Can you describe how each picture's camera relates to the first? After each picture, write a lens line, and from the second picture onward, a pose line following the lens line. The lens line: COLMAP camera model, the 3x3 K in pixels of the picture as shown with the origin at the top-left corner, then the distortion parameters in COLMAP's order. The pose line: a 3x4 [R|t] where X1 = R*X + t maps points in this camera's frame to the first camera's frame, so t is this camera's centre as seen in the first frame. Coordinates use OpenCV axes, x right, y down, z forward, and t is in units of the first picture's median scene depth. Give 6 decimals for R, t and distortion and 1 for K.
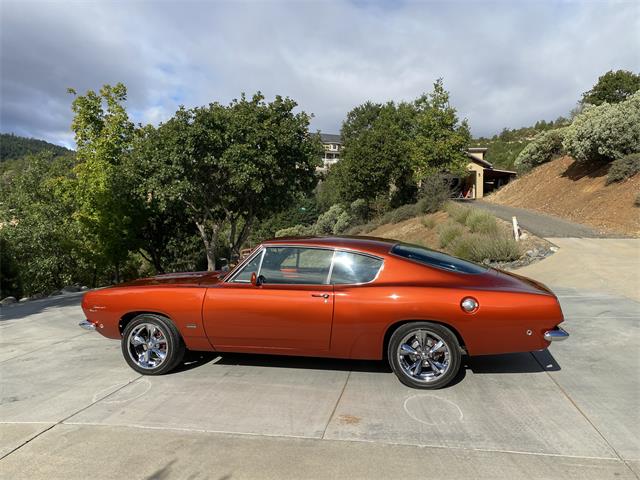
lens RADIAL K [[489.3, 0, 324.3], [0, 489.3, 240.2], [0, 0, 1]] dist [0.012400, -0.003912]
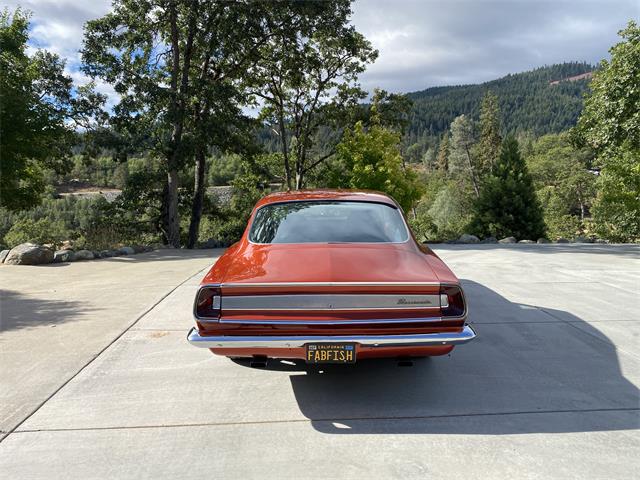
lens RADIAL K [[489.3, 0, 324.3], [0, 489.3, 240.2], [0, 0, 1]] dist [0.012400, -0.003912]
pose [[0.214666, 0.135943, -0.967180, 0.399427], [-0.032161, 0.990713, 0.132113, -0.015285], [0.976158, 0.002745, 0.217044, 0.345715]]
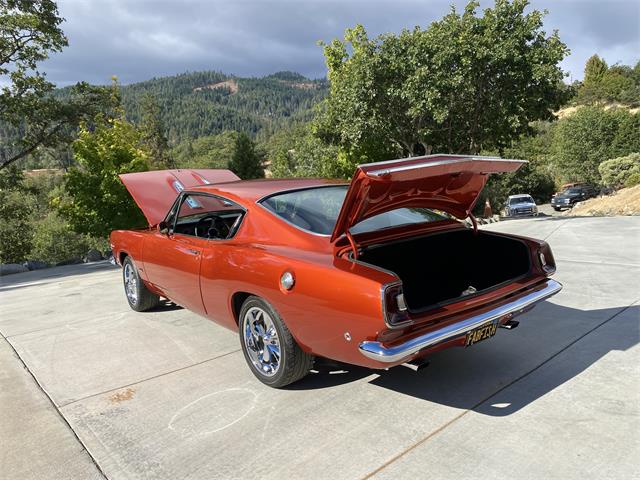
lens RADIAL K [[489.3, 0, 324.3], [0, 489.3, 240.2], [0, 0, 1]] dist [0.012400, -0.003912]
pose [[0.775080, 0.060774, -0.628933, 0.261004], [0.022131, 0.992142, 0.123144, -0.001884], [0.631475, -0.109365, 0.767645, 0.179730]]
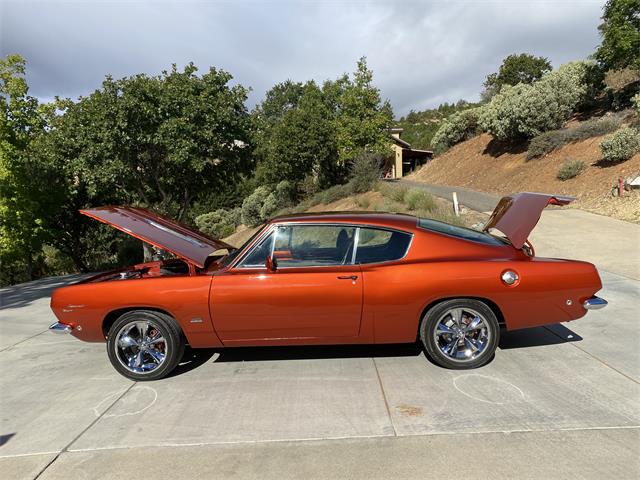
lens RADIAL K [[489.0, 0, 324.5], [0, 489.0, 245.3], [0, 0, 1]] dist [0.014687, -0.006482]
pose [[0.983887, -0.044225, 0.173237, -0.074940], [0.036508, 0.998205, 0.047481, 0.004085], [-0.175026, -0.040392, 0.983735, 0.045999]]
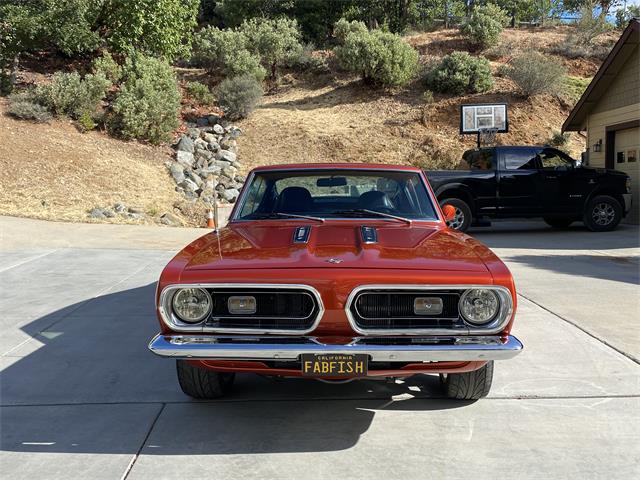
lens RADIAL K [[621.0, 0, 323.3], [0, 621.0, 245.0], [0, 0, 1]] dist [0.053729, -0.106016]
pose [[-0.200812, -0.093418, 0.975165, -0.412666], [0.039908, 0.993836, 0.103424, 0.007333], [-0.978817, 0.059685, -0.195846, 0.530043]]
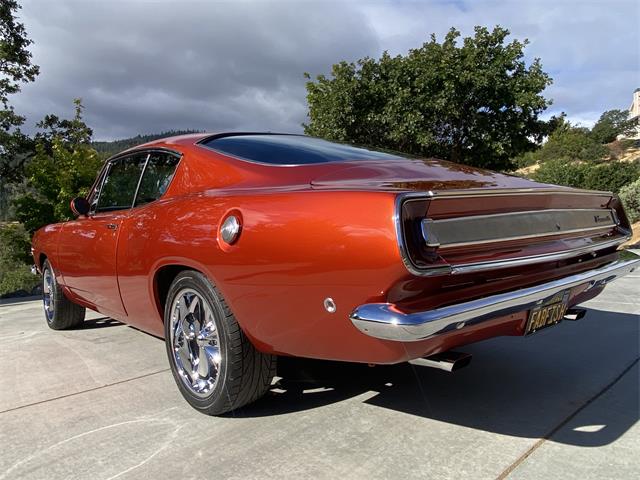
lens RADIAL K [[475.7, 0, 324.2], [0, 475.7, 249.3], [0, 0, 1]] dist [0.008650, 0.001165]
pose [[0.802895, 0.008024, -0.596066, 0.206041], [0.014316, 0.999361, 0.032738, 0.047273], [0.595948, -0.034818, 0.802268, 0.250958]]
